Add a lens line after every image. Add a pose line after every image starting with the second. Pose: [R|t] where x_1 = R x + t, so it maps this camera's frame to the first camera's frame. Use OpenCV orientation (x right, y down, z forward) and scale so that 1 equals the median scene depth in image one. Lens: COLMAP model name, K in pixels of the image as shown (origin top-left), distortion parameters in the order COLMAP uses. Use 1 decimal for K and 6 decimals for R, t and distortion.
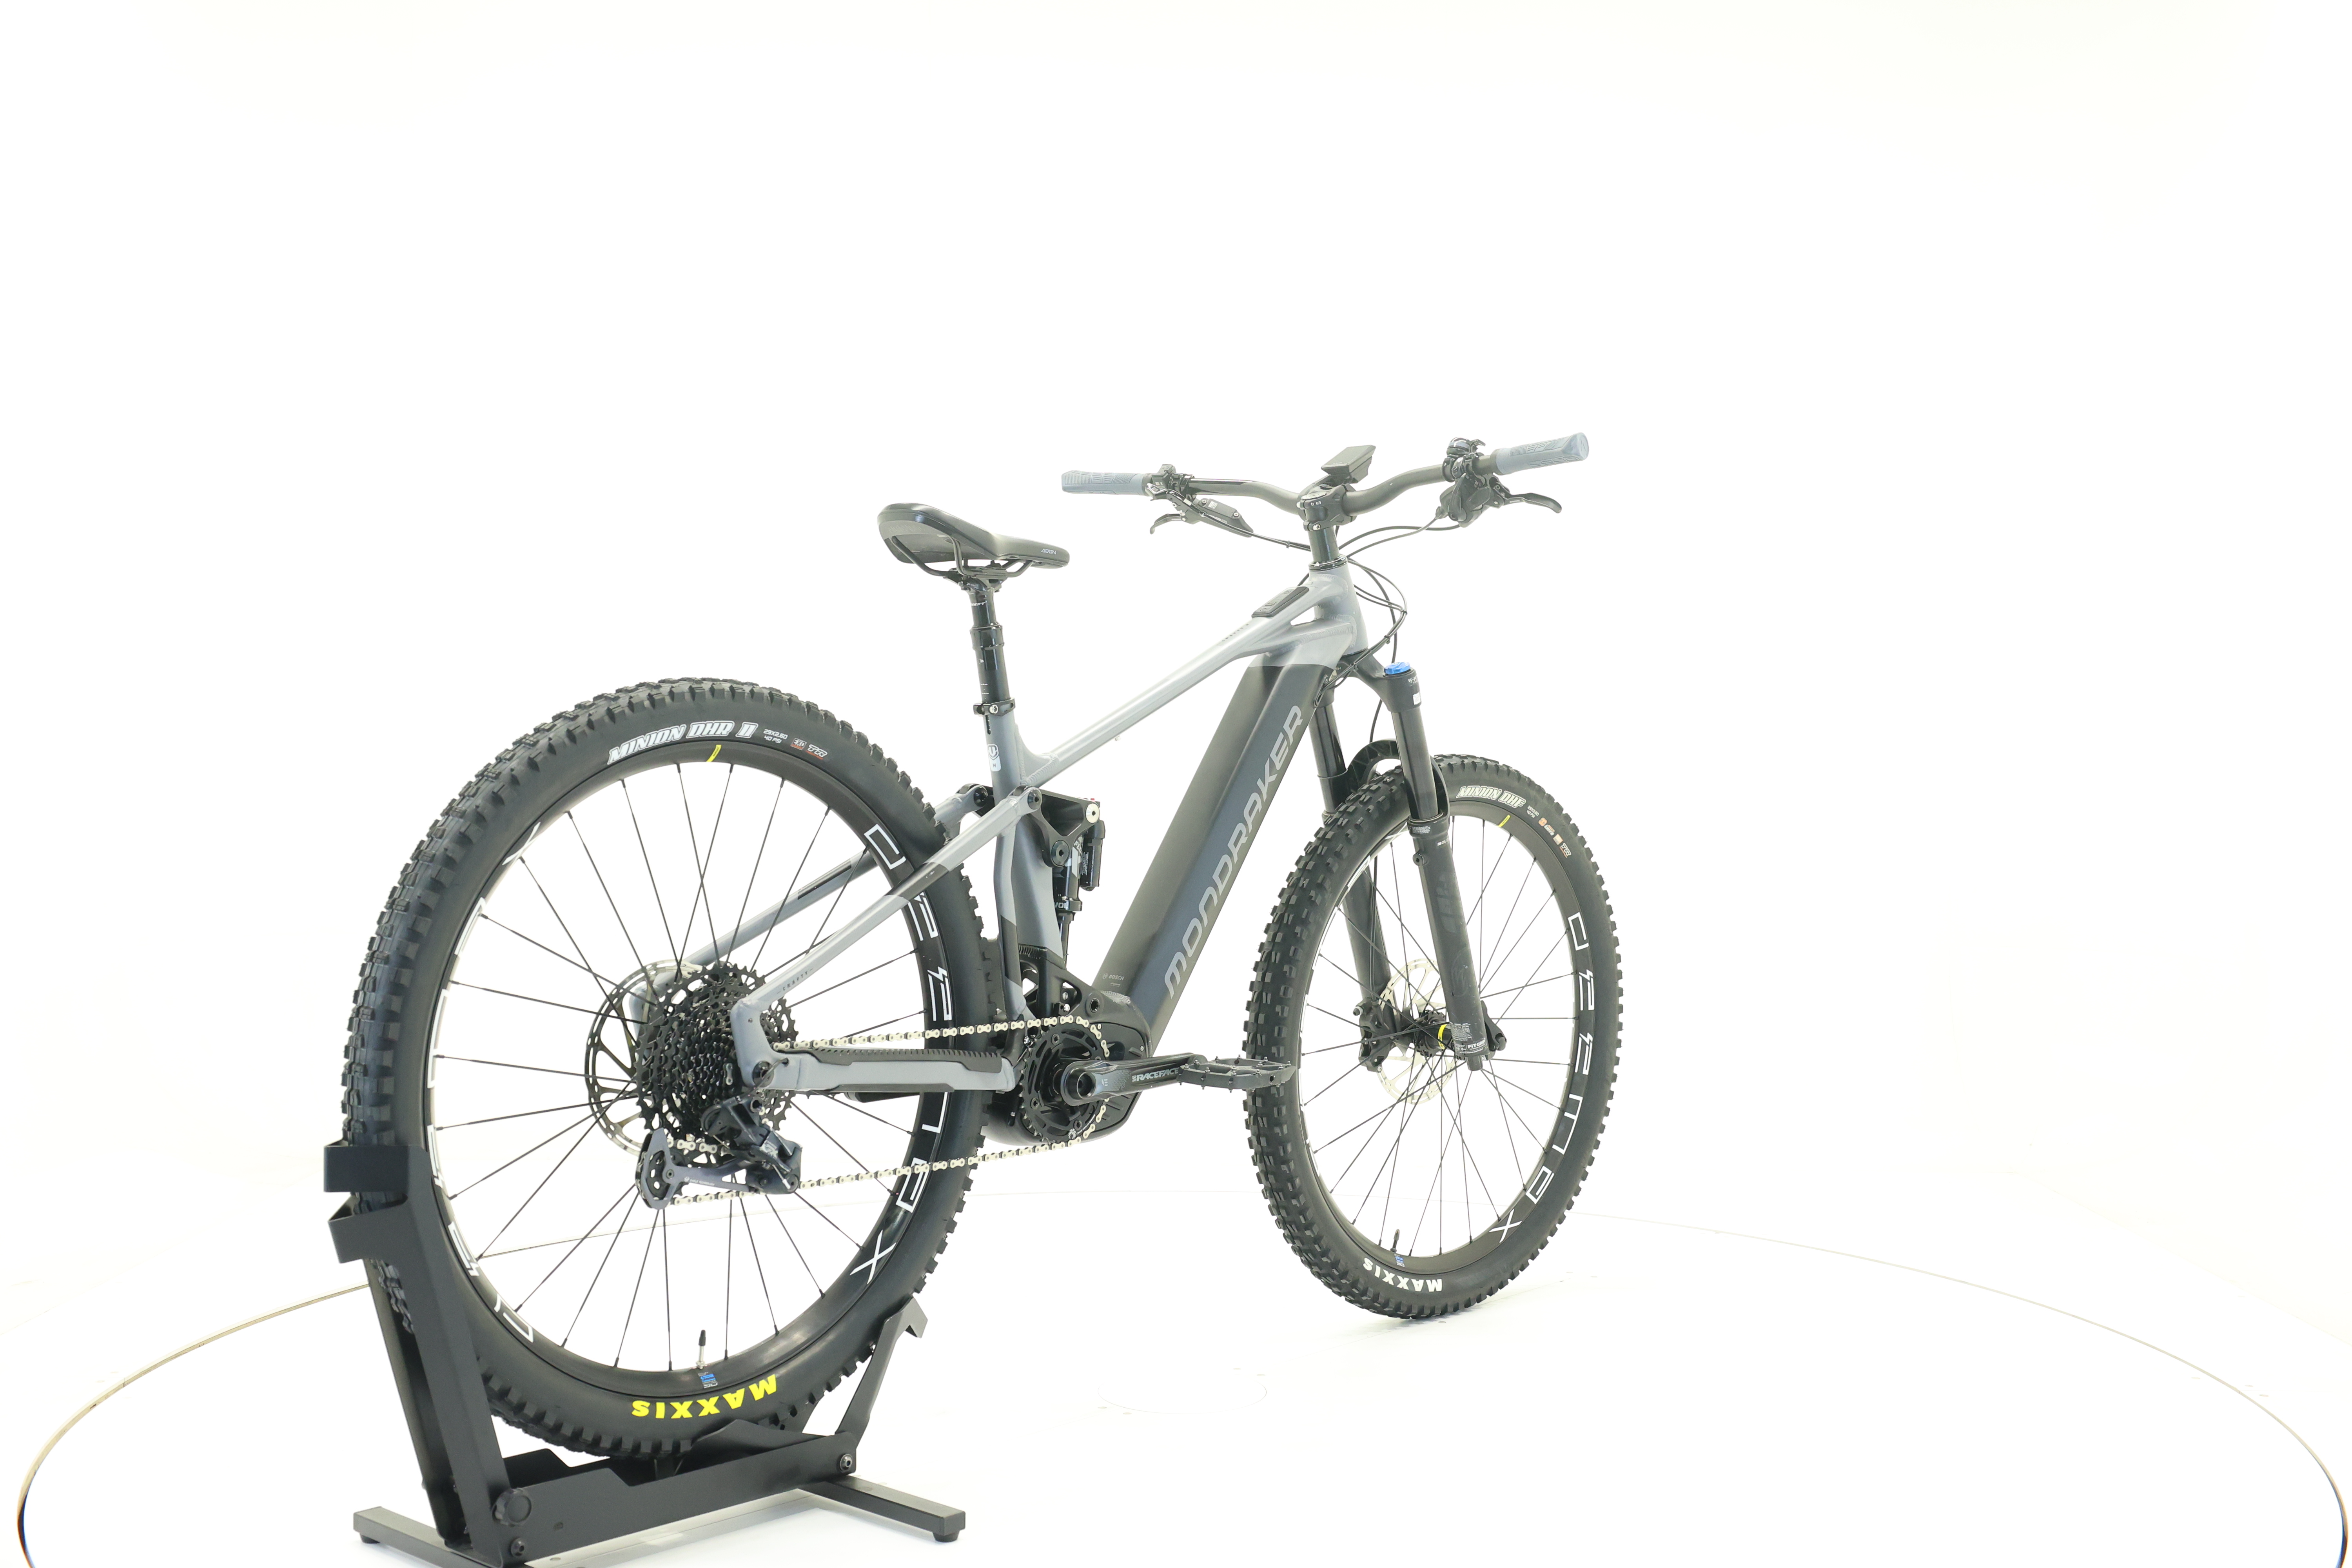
lens RADIAL K [[2534.1, 0, 1176.0], [0, 2534.1, 784.0], [0, 0, 1]] dist [-0.000507, 0.009433]
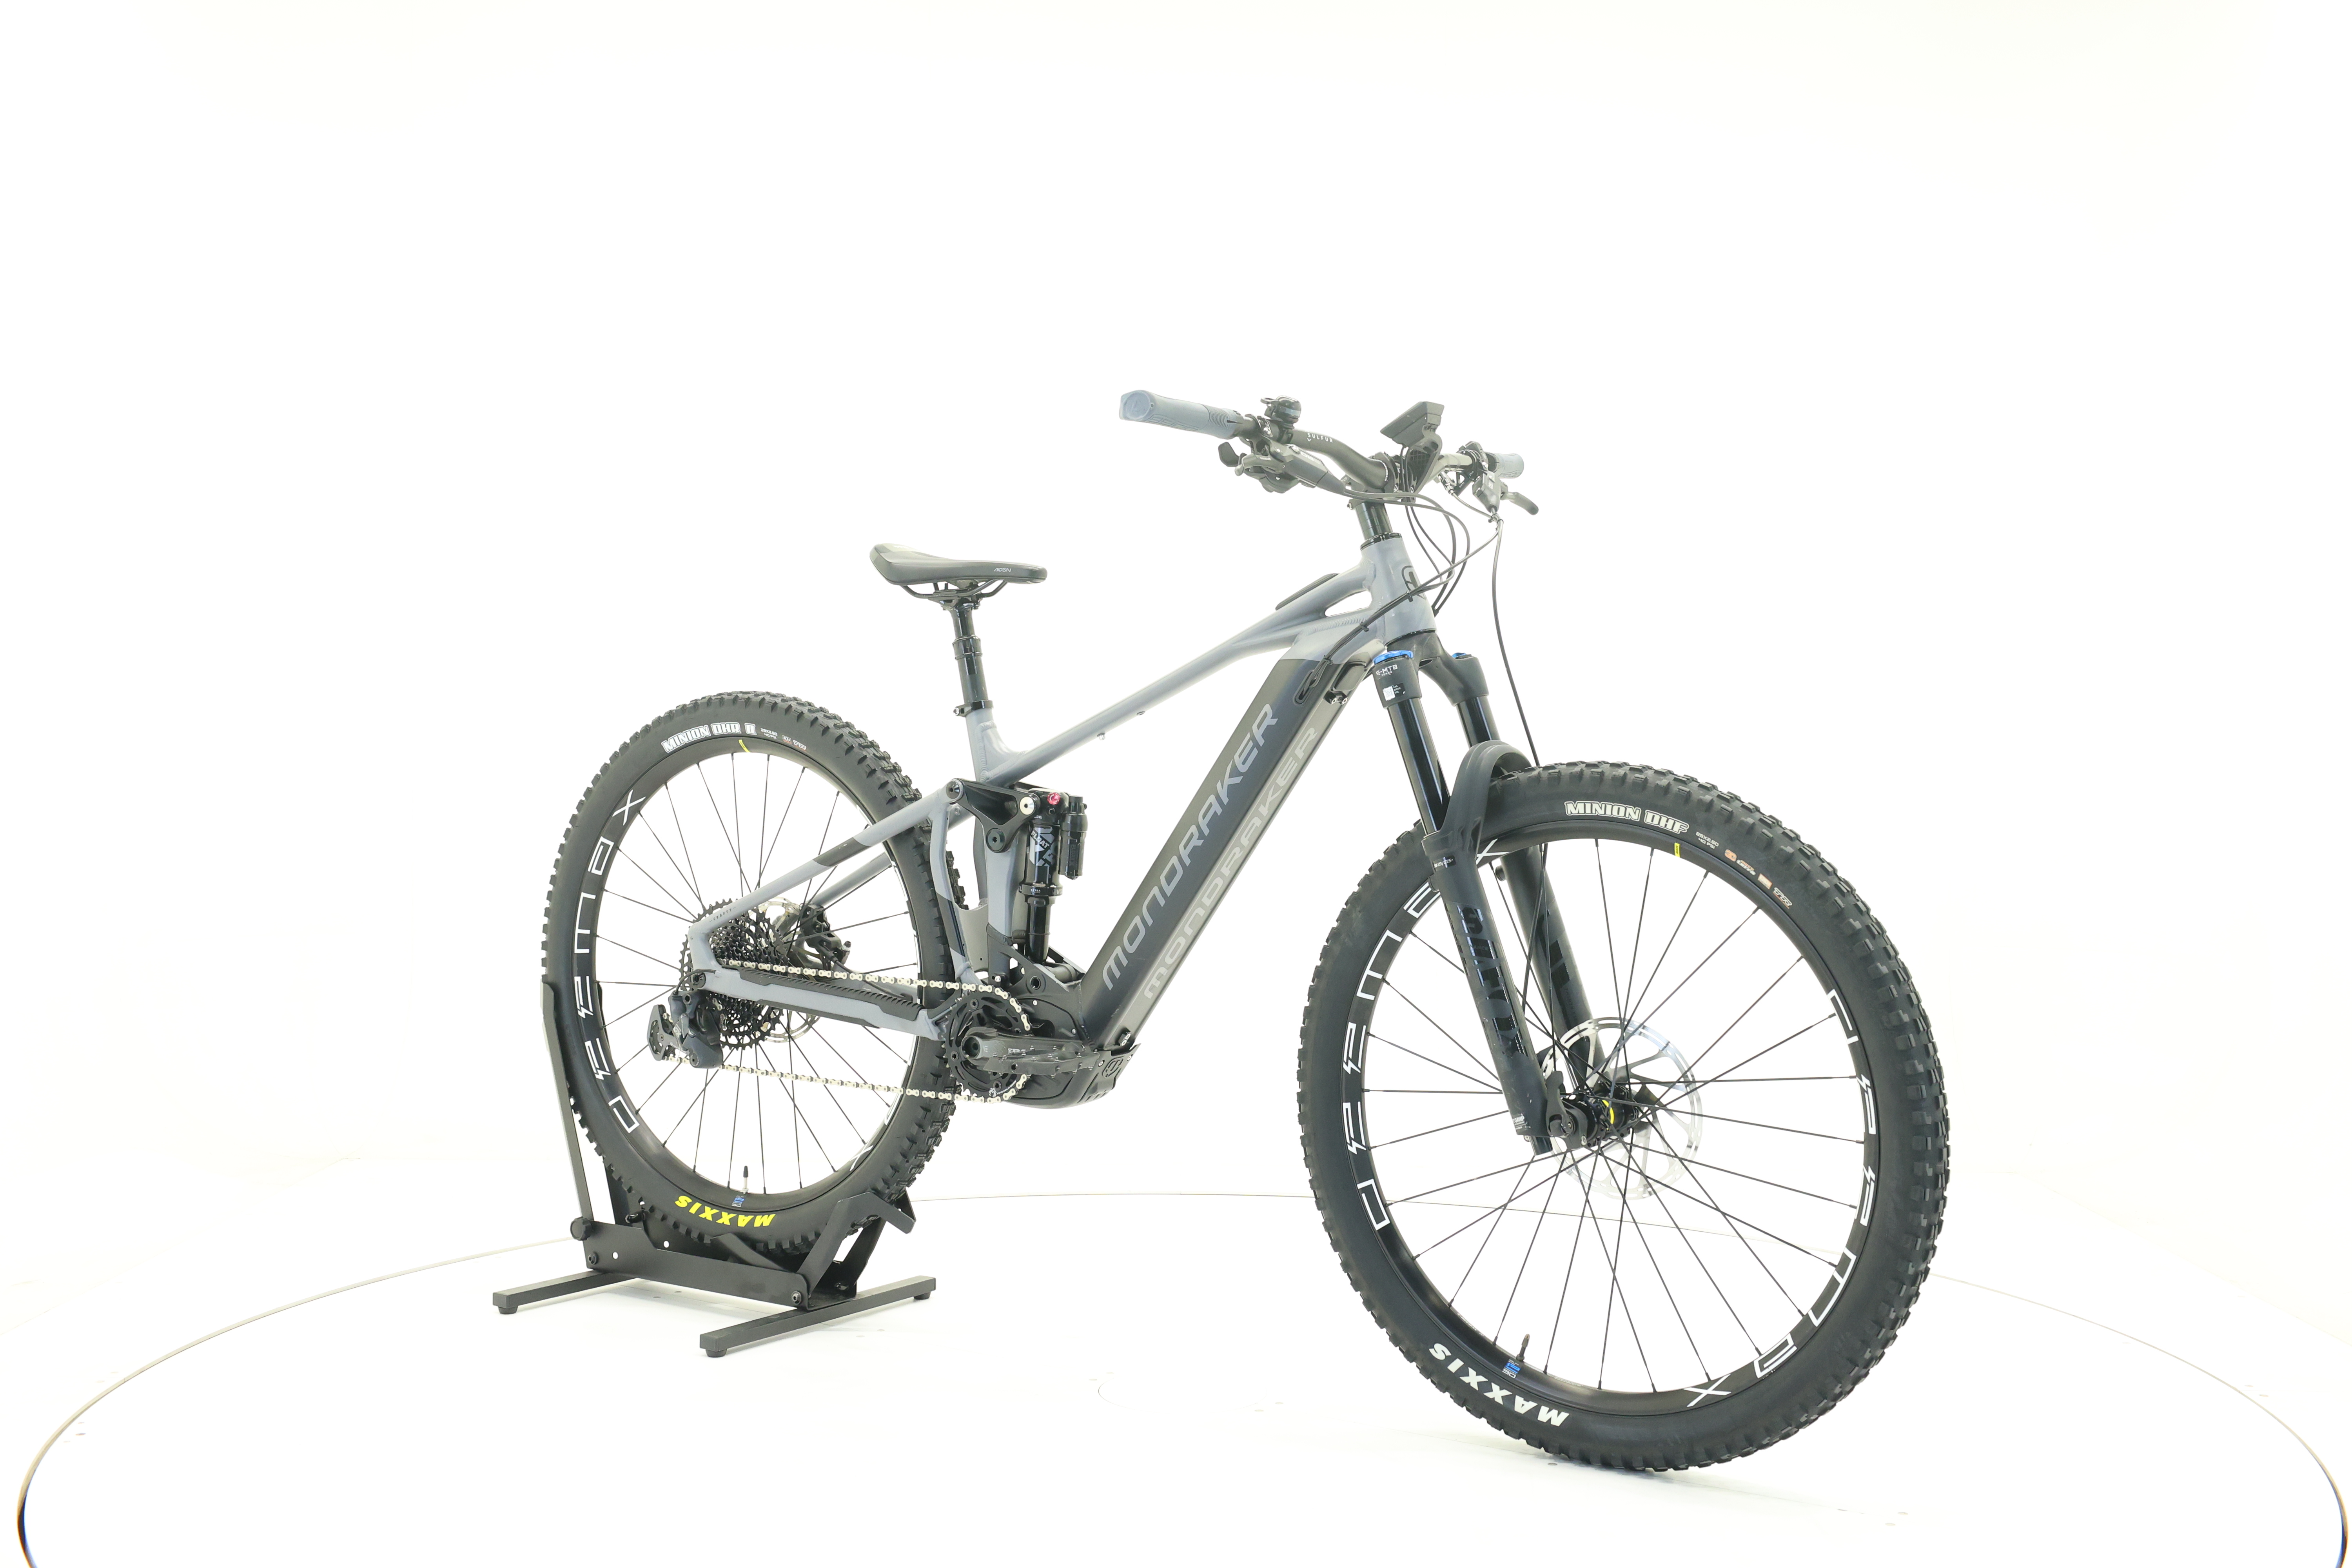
lens RADIAL K [[2534.1, 0, 1176.0], [0, 2534.1, 784.0], [0, 0, 1]] dist [-0.000507, 0.009433]
pose [[0.132434, 0.012804, -0.991109, 1.094357], [-0.029538, 0.999523, 0.008965, -0.009817], [0.990752, 0.028088, 0.132749, 0.948076]]
